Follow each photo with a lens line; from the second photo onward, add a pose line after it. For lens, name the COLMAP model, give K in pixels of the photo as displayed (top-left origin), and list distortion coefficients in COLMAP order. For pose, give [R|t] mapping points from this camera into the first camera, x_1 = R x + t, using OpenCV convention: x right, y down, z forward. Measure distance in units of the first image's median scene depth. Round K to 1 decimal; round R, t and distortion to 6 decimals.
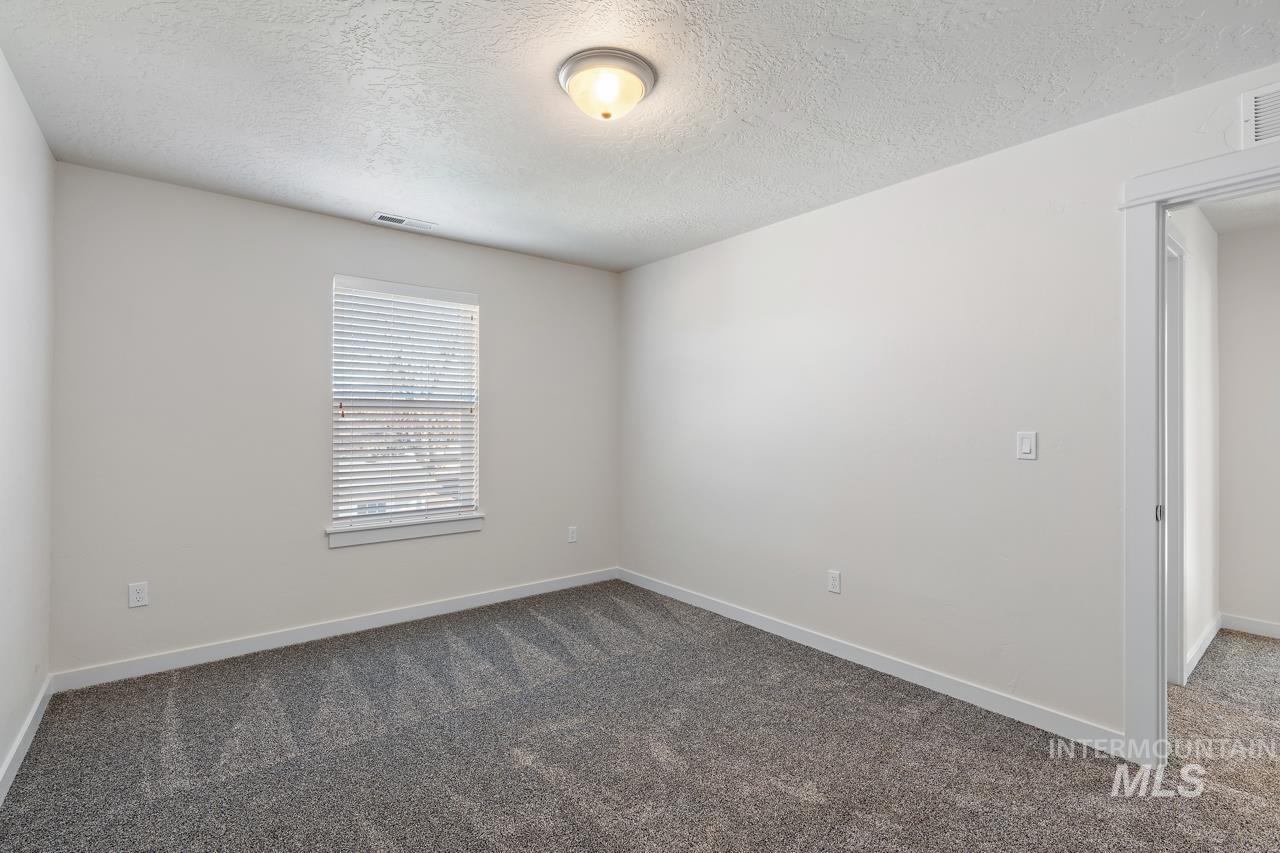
lens RADIAL K [[565.1, 0, 646.9], [0, 565.1, 422.0], [0, 0, 1]] dist [-0.004087, -0.000321]
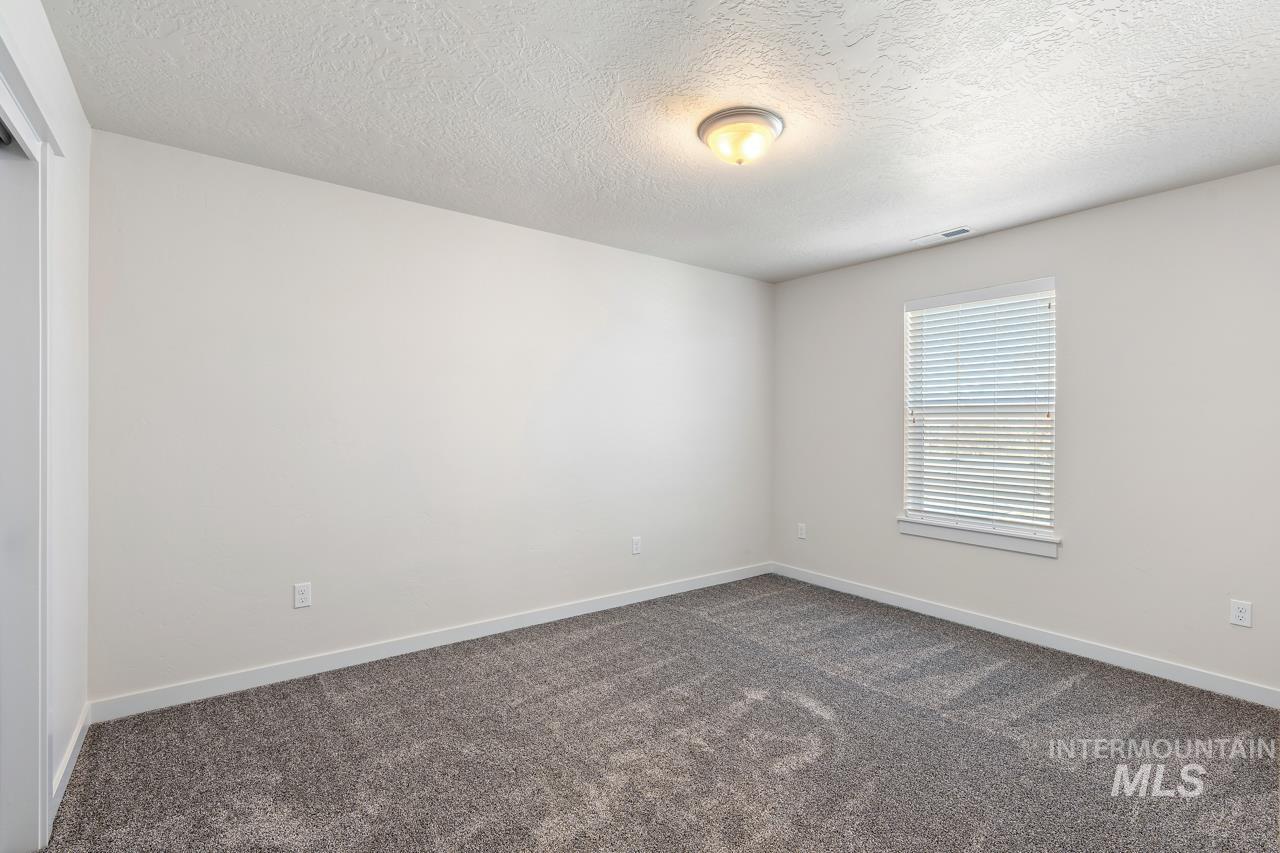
lens RADIAL K [[565.1, 0, 645.7], [0, 565.1, 427.9], [0, 0, 1]] dist [-0.004087, -0.000321]
pose [[-0.006889, 0.006095, -0.999958, 0.637752], [-0.004769, 0.999970, 0.006128, -0.003356], [0.999965, 0.004811, -0.006859, 0.468170]]
